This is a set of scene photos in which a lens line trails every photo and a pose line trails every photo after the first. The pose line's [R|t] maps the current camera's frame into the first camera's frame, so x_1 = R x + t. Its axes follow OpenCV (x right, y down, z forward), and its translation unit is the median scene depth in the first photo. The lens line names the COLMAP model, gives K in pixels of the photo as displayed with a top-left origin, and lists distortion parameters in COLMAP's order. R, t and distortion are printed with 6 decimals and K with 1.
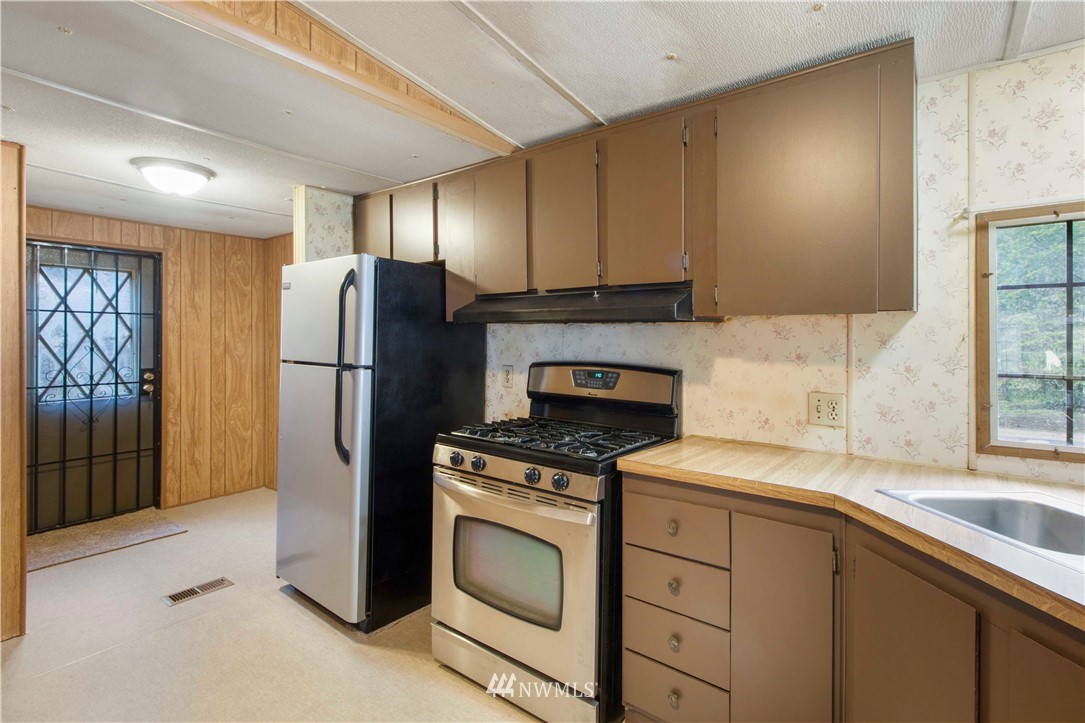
lens RADIAL K [[518.3, 0, 548.2], [0, 518.3, 328.9], [0, 0, 1]] dist [0.002396, 0.001011]
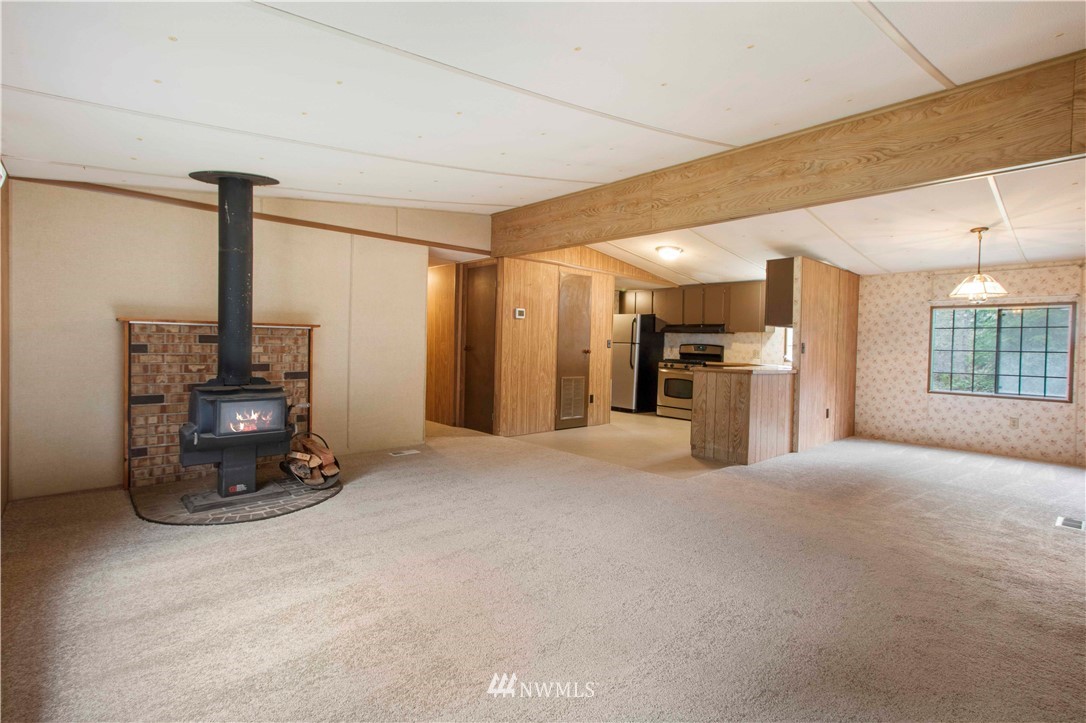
lens RADIAL K [[506.8, 0, 541.4], [0, 506.8, 350.6], [0, 0, 1]] dist [0.003519, 0.001319]
pose [[0.983299, 0.028534, -0.179744, -0.369243], [-0.025065, 0.999454, 0.021537, 0.062051], [0.180261, -0.016672, 0.983478, -2.738281]]
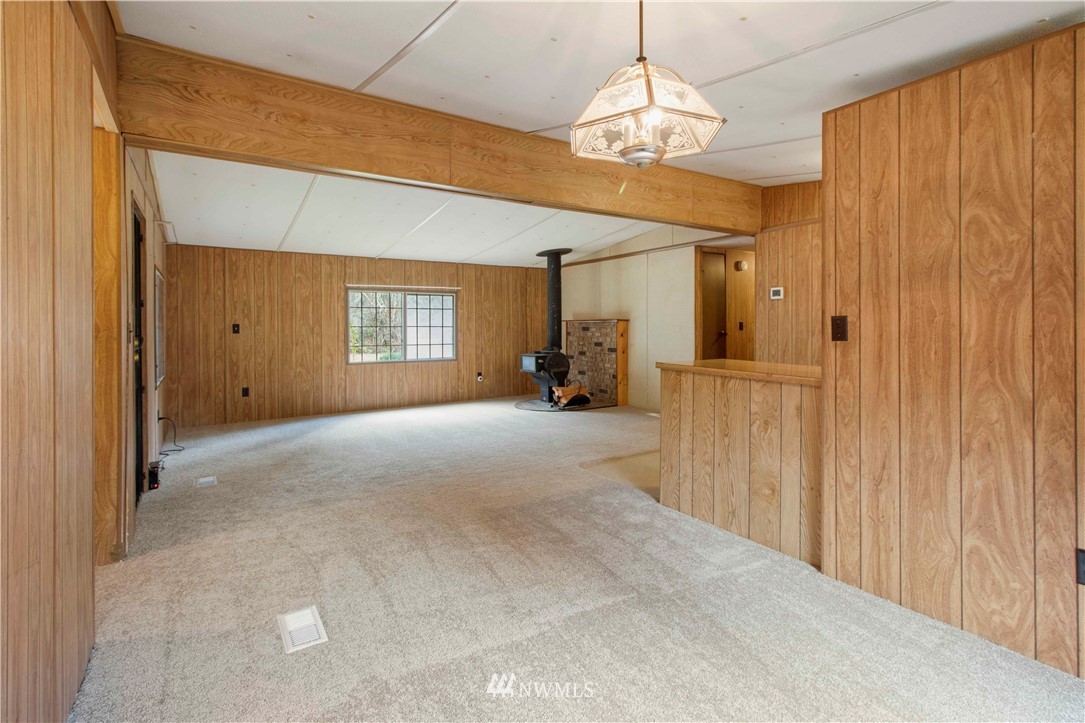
lens RADIAL K [[518.3, 0, 548.2], [0, 518.3, 328.9], [0, 0, 1]] dist [0.002396, 0.001011]
pose [[-0.323454, 0.010198, -0.946189, 1.550429], [0.009016, 0.999930, 0.007695, 0.059279], [0.946201, -0.006042, -0.323524, -0.374060]]
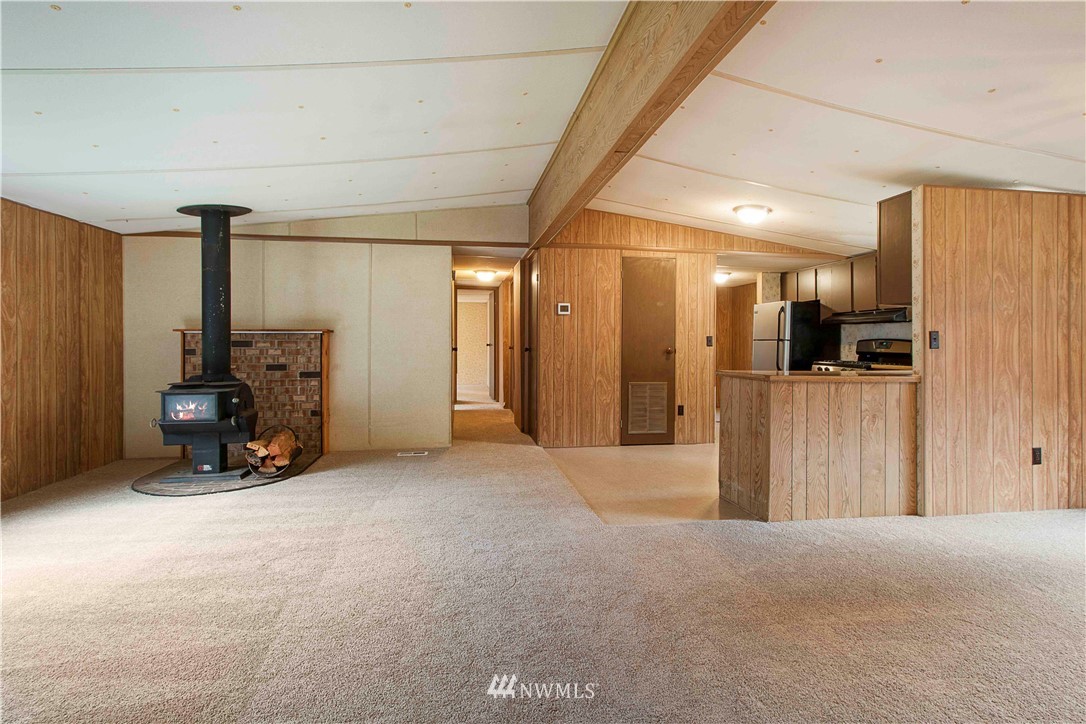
lens RADIAL K [[514.9, 0, 547.3], [0, 514.9, 343.7], [0, 0, 1]] dist [0.002516, 0.000536]
pose [[0.732640, 0.004959, -0.680598, 0.600110], [-0.000325, 0.999976, 0.006937, 0.072235], [0.680616, -0.004861, 0.732624, -1.947893]]
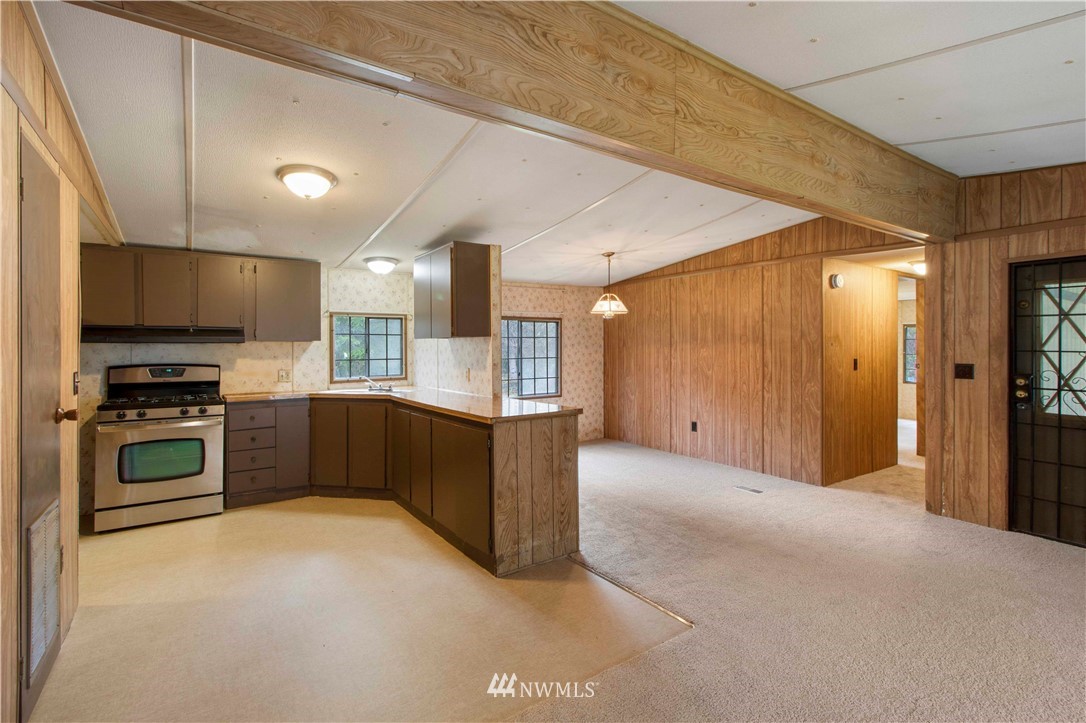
lens RADIAL K [[514.9, 0, 547.3], [0, 514.9, 343.2], [0, 0, 1]] dist [0.002516, 0.000536]
pose [[0.305115, 0.005298, 0.952301, -1.276973], [-0.004365, 0.999982, -0.004165, -0.008923], [-0.952305, -0.002886, 0.305133, -0.897357]]
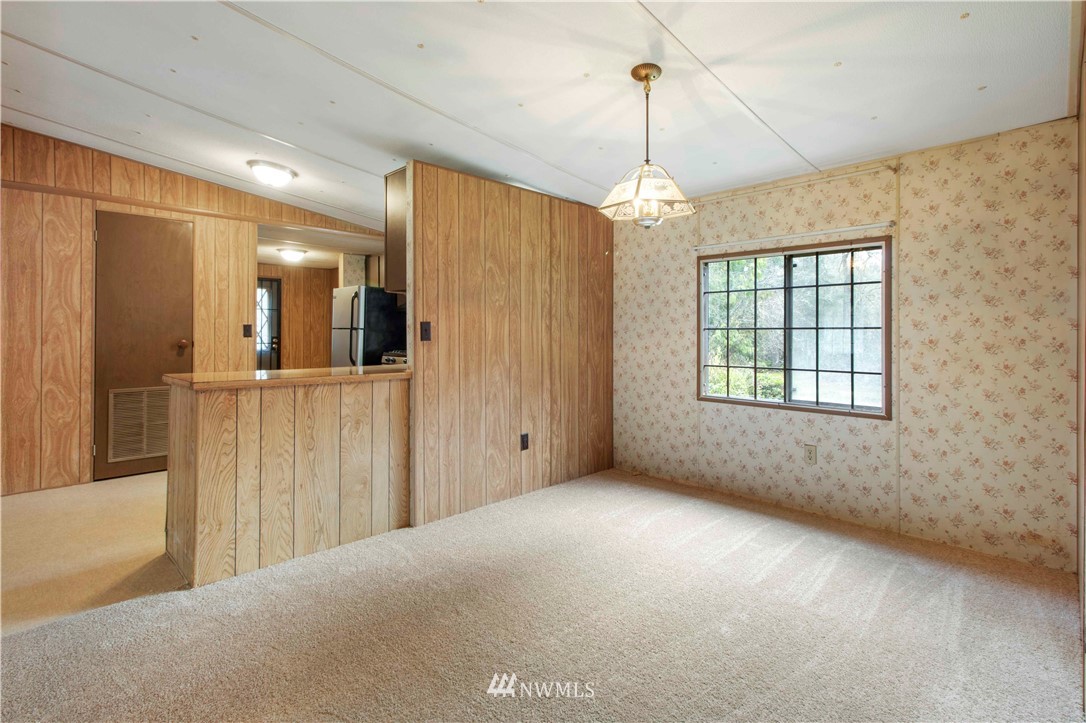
lens RADIAL K [[518.7, 0, 548.7], [0, 518.7, 328.9], [0, 0, 1]] dist [0.002396, 0.001011]
pose [[0.992167, 0.002485, -0.124893, 0.888270], [-0.001922, 0.999987, 0.004627, 0.058551], [0.124903, -0.004351, 0.992159, -1.437945]]
